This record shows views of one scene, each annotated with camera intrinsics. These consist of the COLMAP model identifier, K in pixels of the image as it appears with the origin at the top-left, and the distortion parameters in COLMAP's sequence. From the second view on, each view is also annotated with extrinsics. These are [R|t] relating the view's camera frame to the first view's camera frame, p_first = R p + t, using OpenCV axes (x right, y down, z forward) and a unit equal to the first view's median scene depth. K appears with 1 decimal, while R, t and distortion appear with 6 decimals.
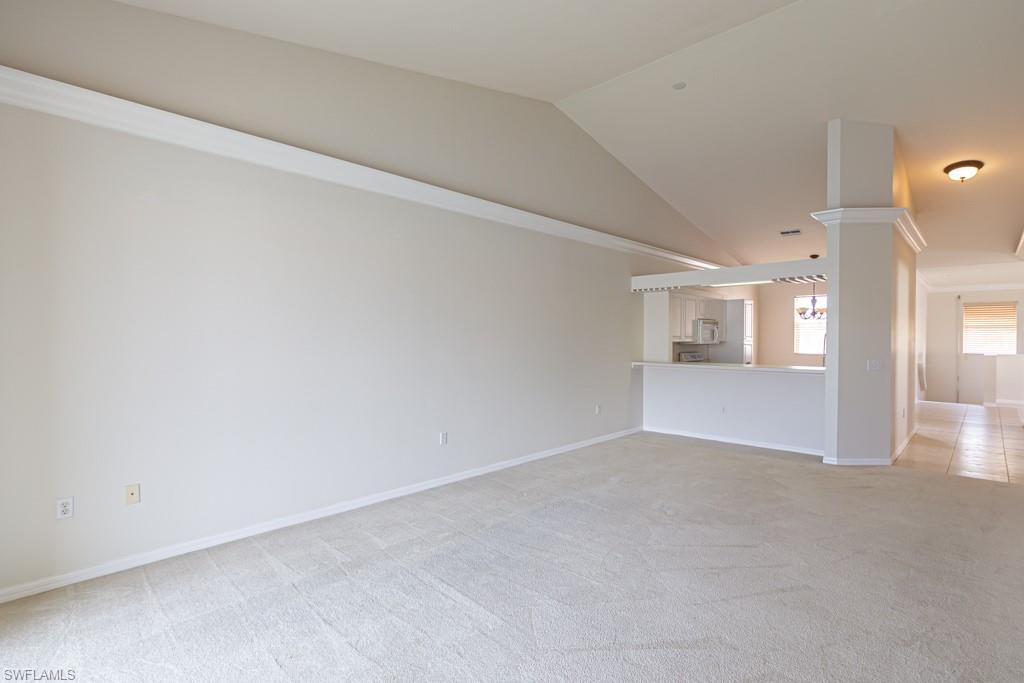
lens RADIAL K [[487.8, 0, 512.0], [0, 487.8, 341.5], [0, 0, 1]] dist [-0.005445, -0.001516]
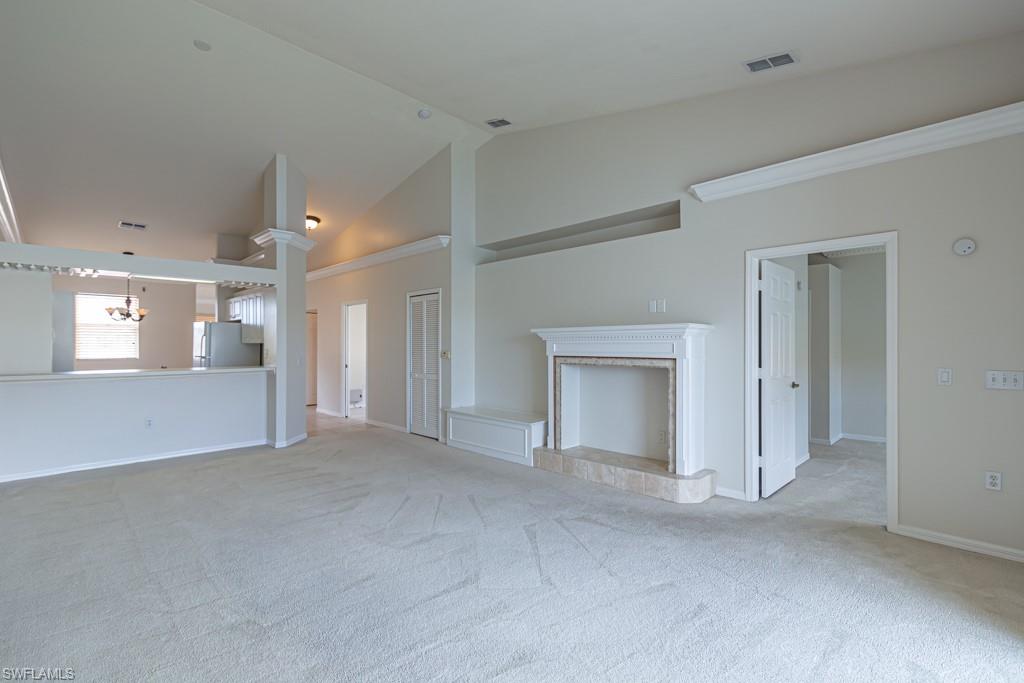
lens RADIAL K [[462.3, 0, 515.7], [0, 462.3, 345.5], [0, 0, 1]] dist [-0.002594, -0.000488]
pose [[-0.001355, -0.003208, 0.999994, -0.274947], [0.007112, 0.999970, 0.003218, 0.004289], [-0.999974, 0.007116, -0.001333, 0.261684]]
